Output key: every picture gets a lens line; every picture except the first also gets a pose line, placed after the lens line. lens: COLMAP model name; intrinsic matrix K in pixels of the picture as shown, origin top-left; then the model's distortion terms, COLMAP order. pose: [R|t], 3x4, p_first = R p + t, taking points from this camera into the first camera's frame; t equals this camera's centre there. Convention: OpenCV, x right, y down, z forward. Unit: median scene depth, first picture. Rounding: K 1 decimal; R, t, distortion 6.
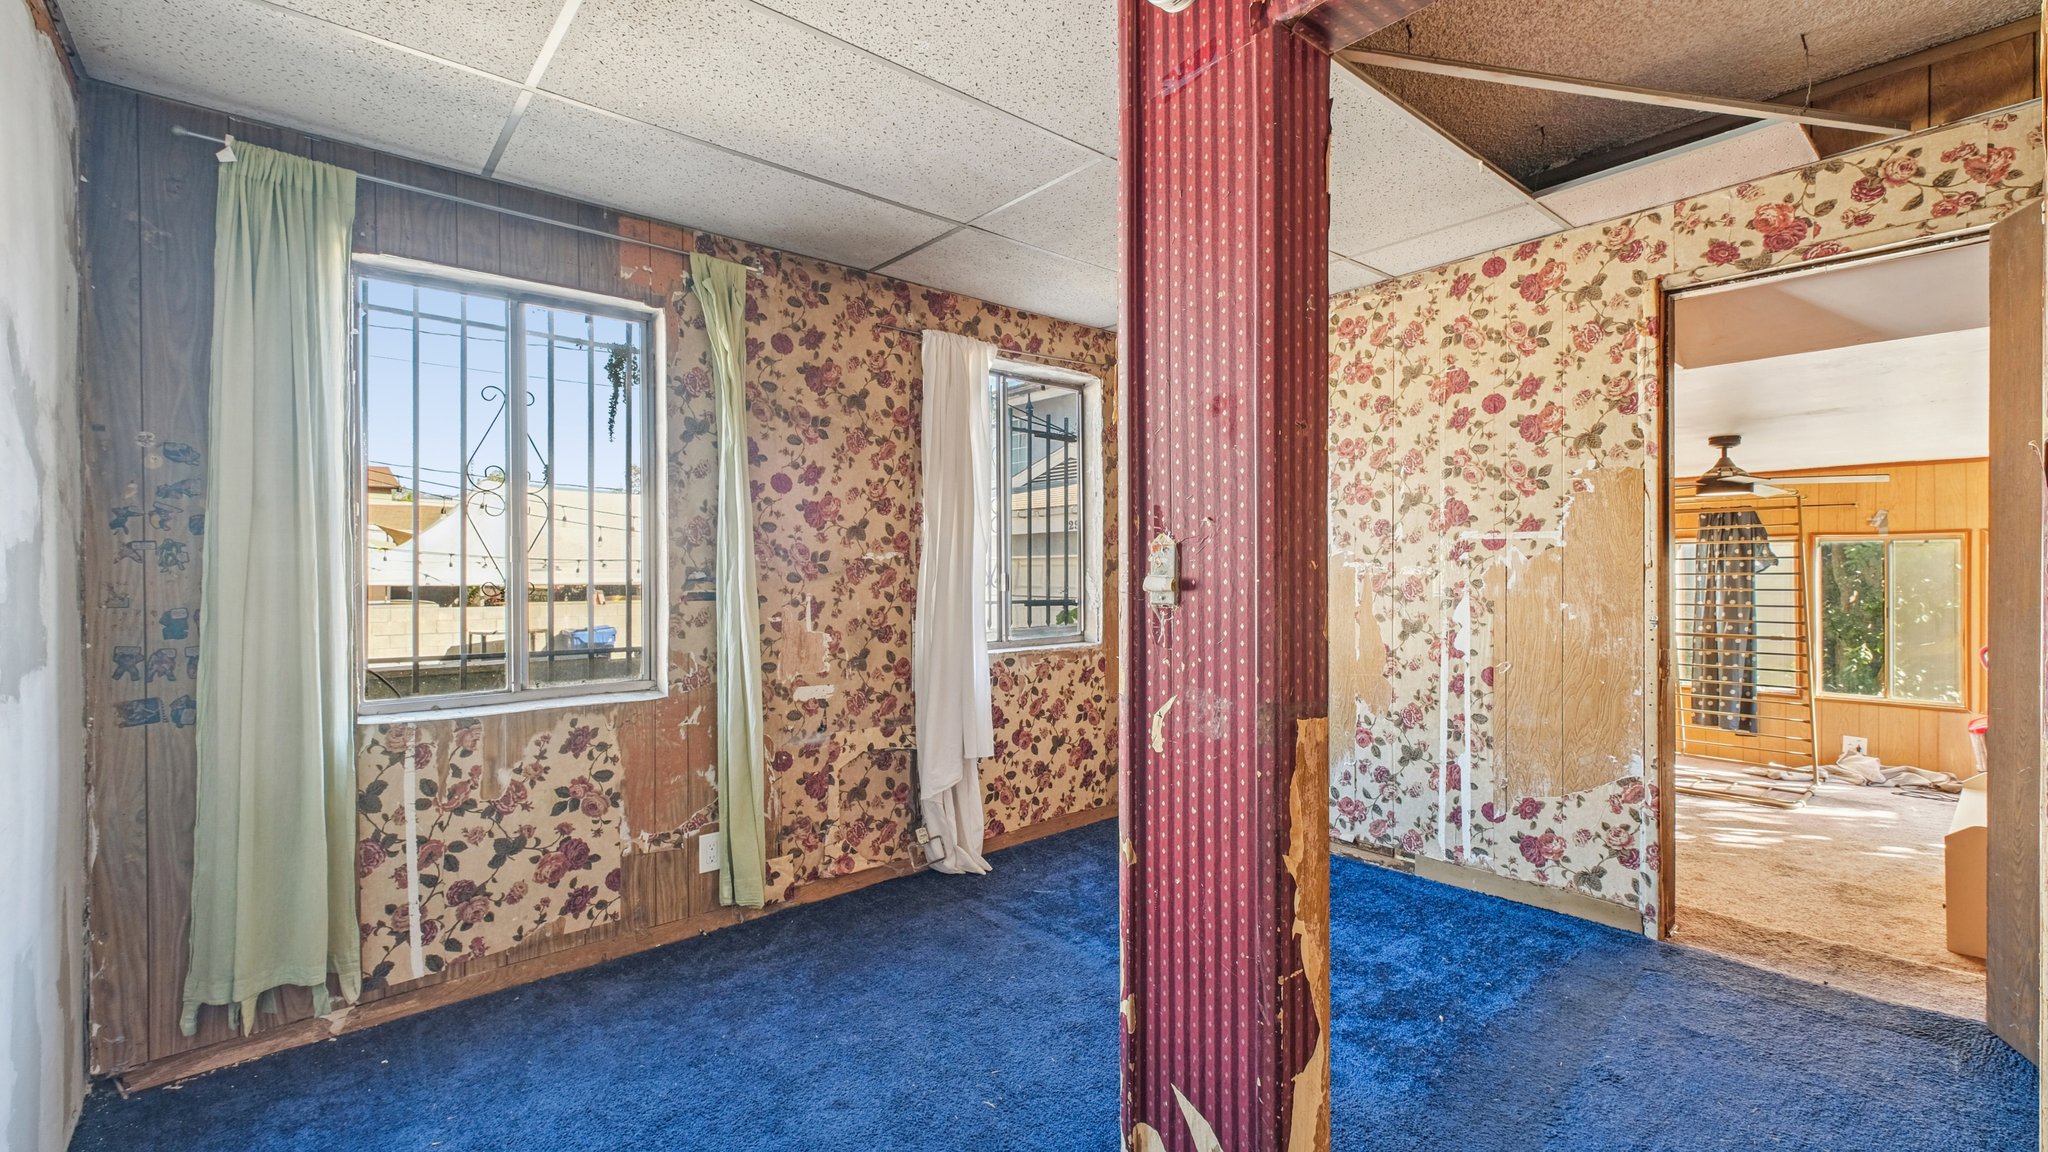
lens RADIAL K [[877.1, 0, 1017.0], [0, 877.1, 576.5], [0, 0, 1]] dist [0.001401, -0.000702]
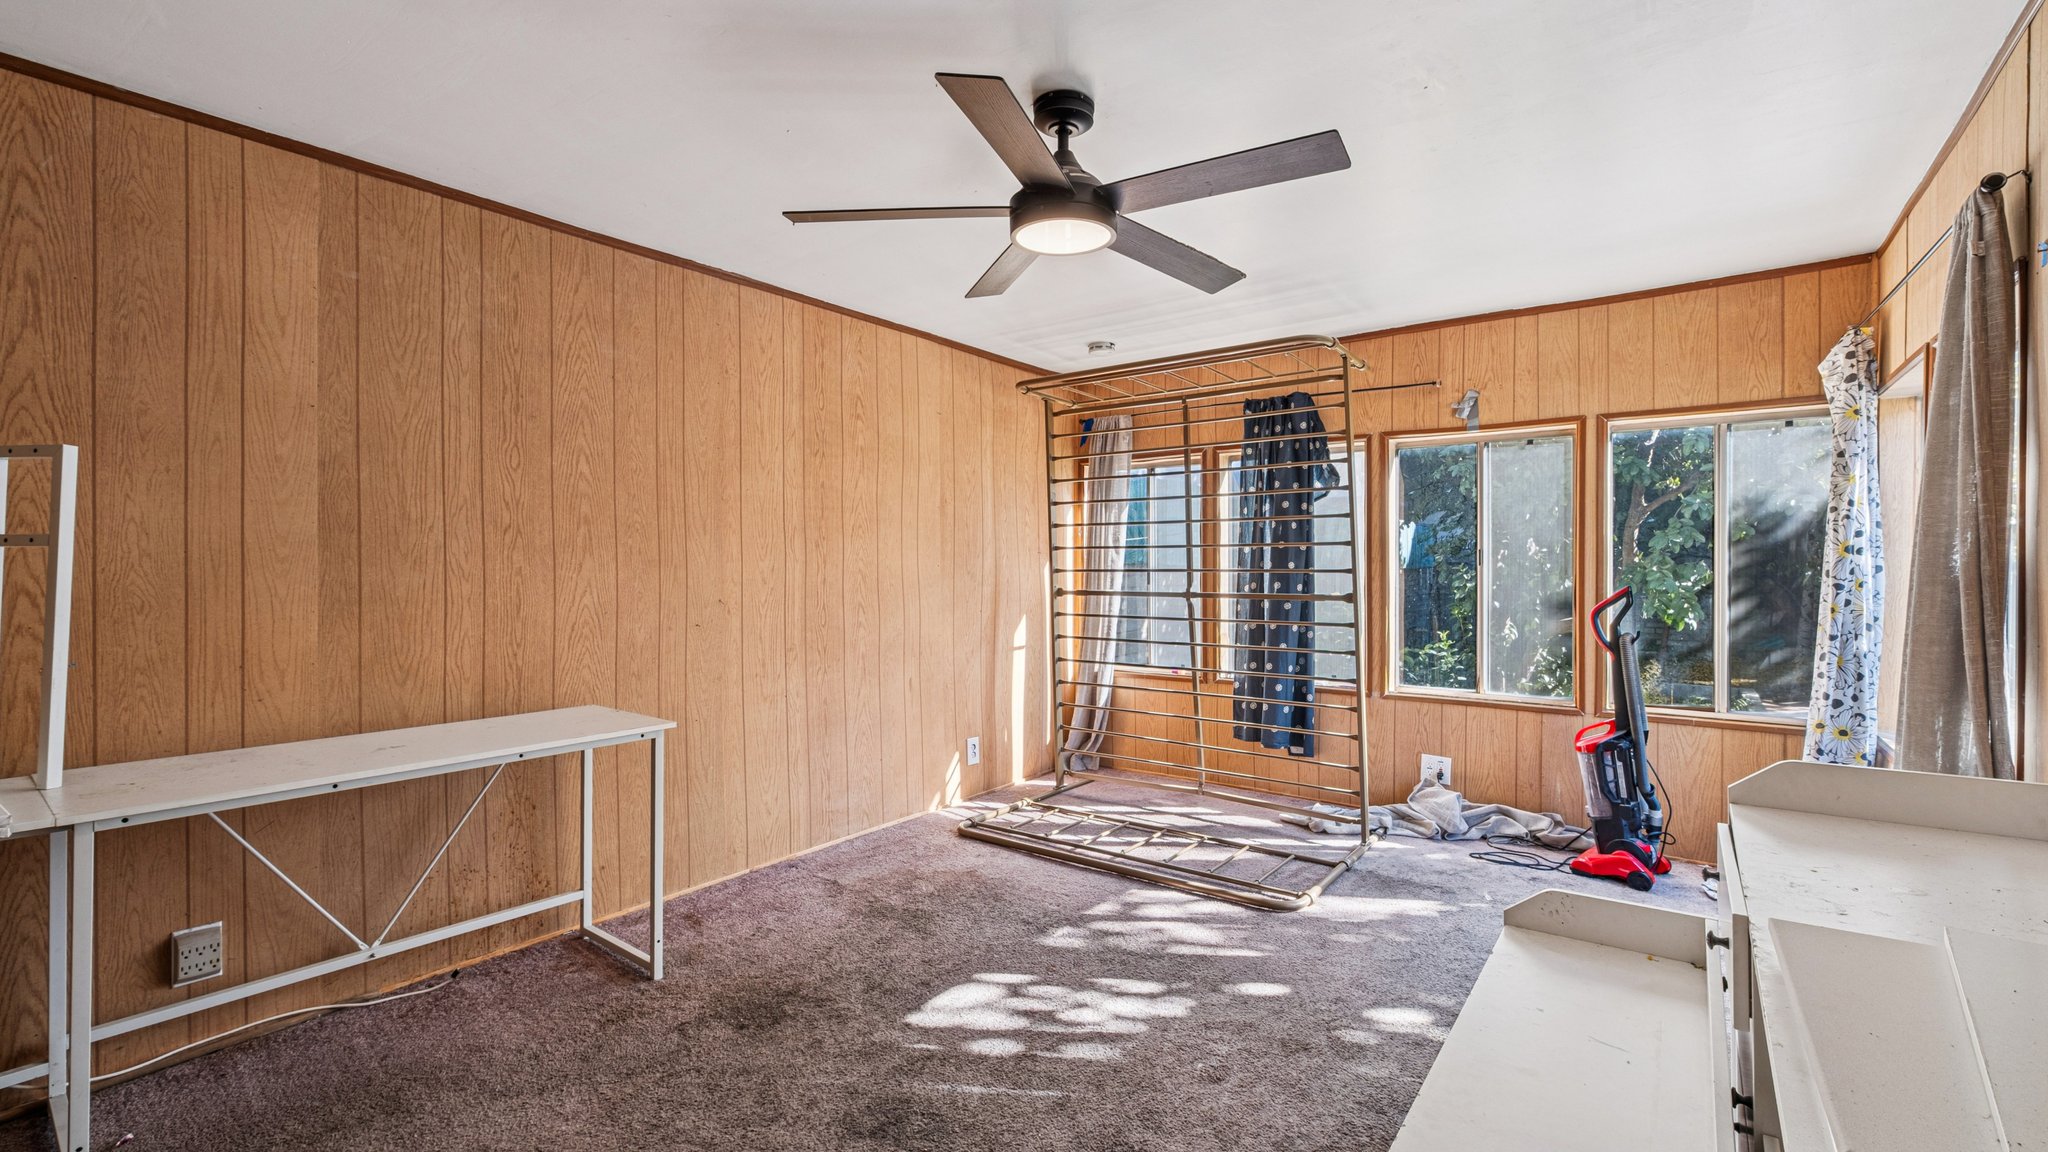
lens RADIAL K [[877.1, 0, 1042.5], [0, 877.1, 573.5], [0, 0, 1]] dist [0.001401, -0.000702]
pose [[0.977181, 0.009396, 0.212200, 1.247593], [-0.008806, 0.999954, -0.003723, 0.130628], [-0.212226, 0.001770, 0.977219, 1.022467]]
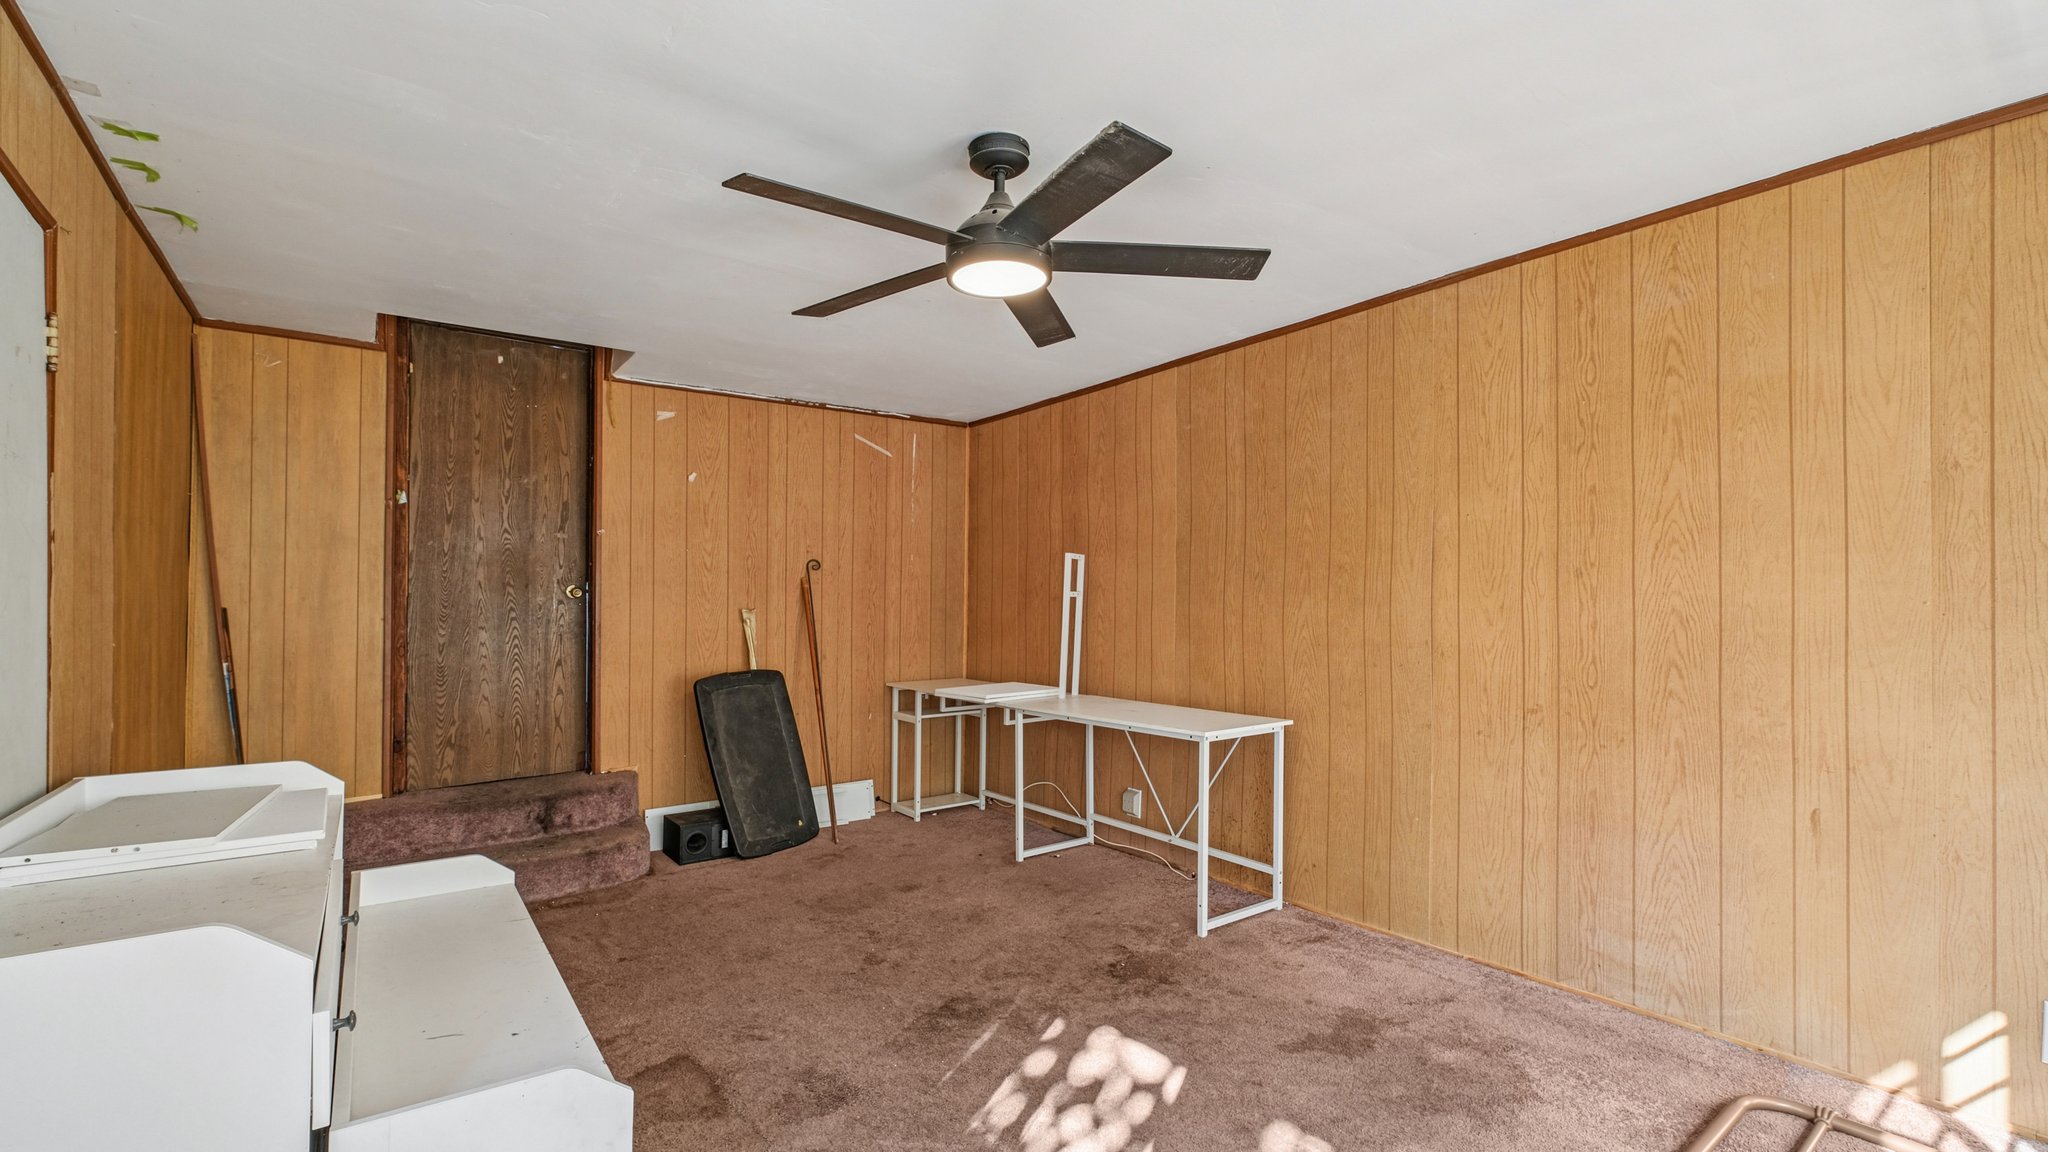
lens RADIAL K [[877.1, 0, 986.9], [0, 877.1, 590.4], [0, 0, 1]] dist [0.001401, -0.000702]
pose [[-0.098739, 0.004221, -0.995104, 2.223136], [0.005150, 0.999980, 0.003730, 0.096137], [0.995100, -0.004757, -0.098759, 1.842070]]
